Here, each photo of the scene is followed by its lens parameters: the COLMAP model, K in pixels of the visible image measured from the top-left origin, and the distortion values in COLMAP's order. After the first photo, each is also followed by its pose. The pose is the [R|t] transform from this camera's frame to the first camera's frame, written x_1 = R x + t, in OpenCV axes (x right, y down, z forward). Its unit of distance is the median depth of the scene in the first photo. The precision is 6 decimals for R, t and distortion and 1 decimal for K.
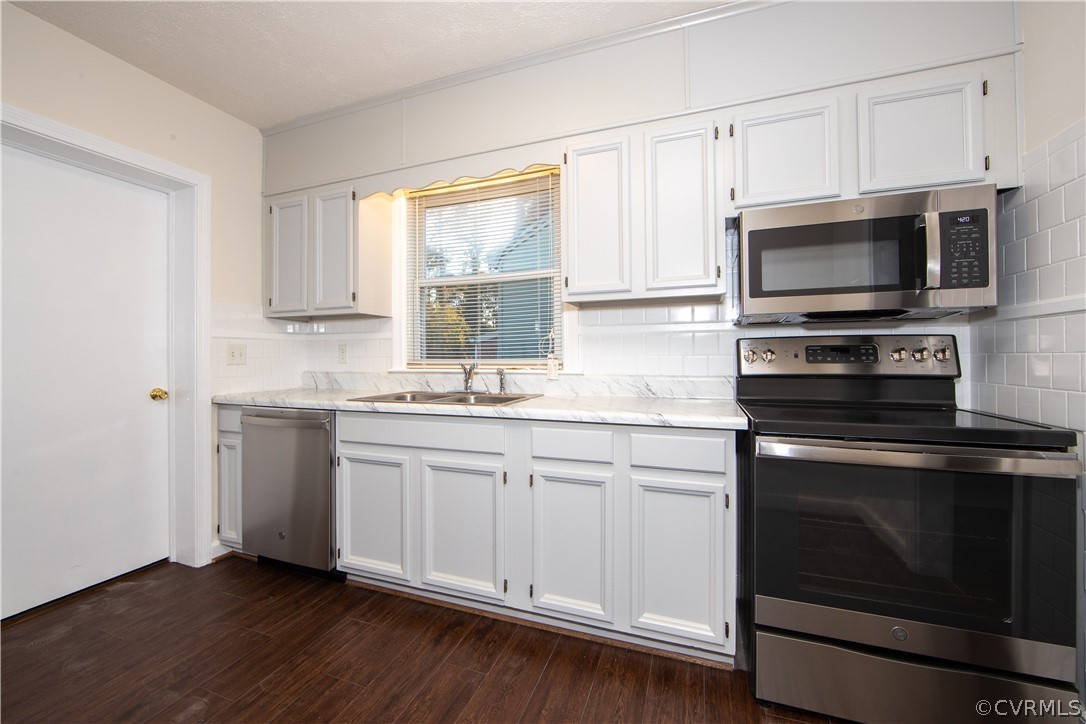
lens RADIAL K [[429.0, 0, 541.1], [0, 429.0, 352.8], [0, 0, 1]] dist [-0.010404, 0.000426]
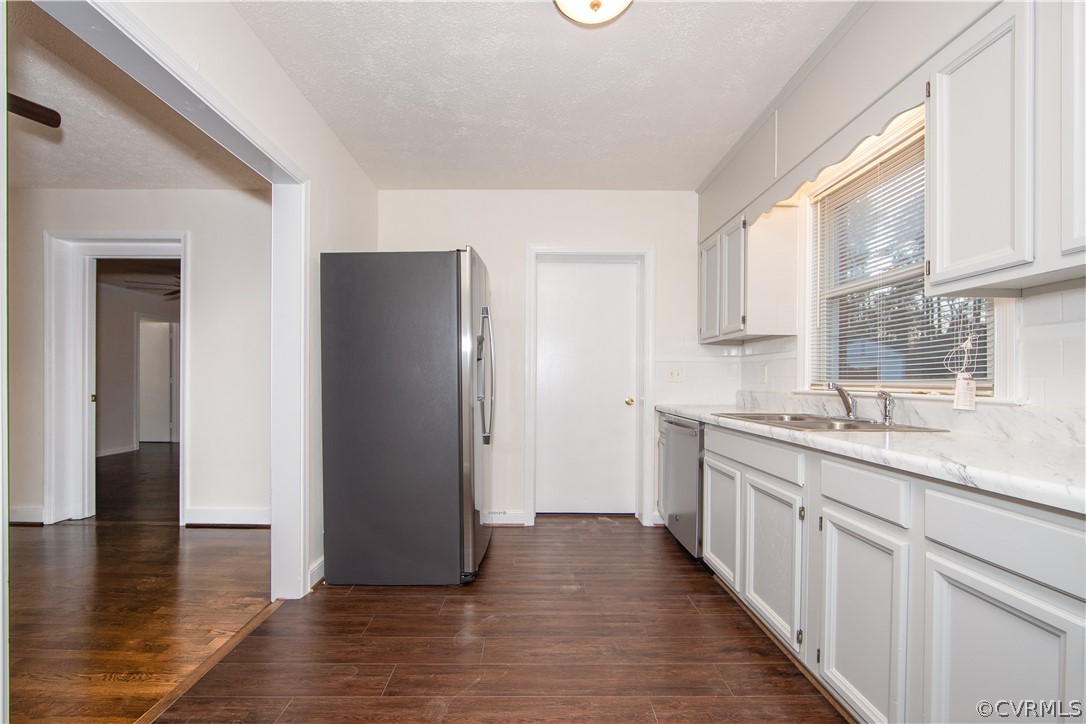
lens RADIAL K [[429.0, 0, 541.4], [0, 429.0, 379.4], [0, 0, 1]] dist [-0.010404, 0.000426]
pose [[0.404132, 0.009232, -0.914654, 0.358874], [-0.002677, 0.999957, 0.008910, 0.009643], [0.914697, -0.001153, 0.404139, 0.121003]]
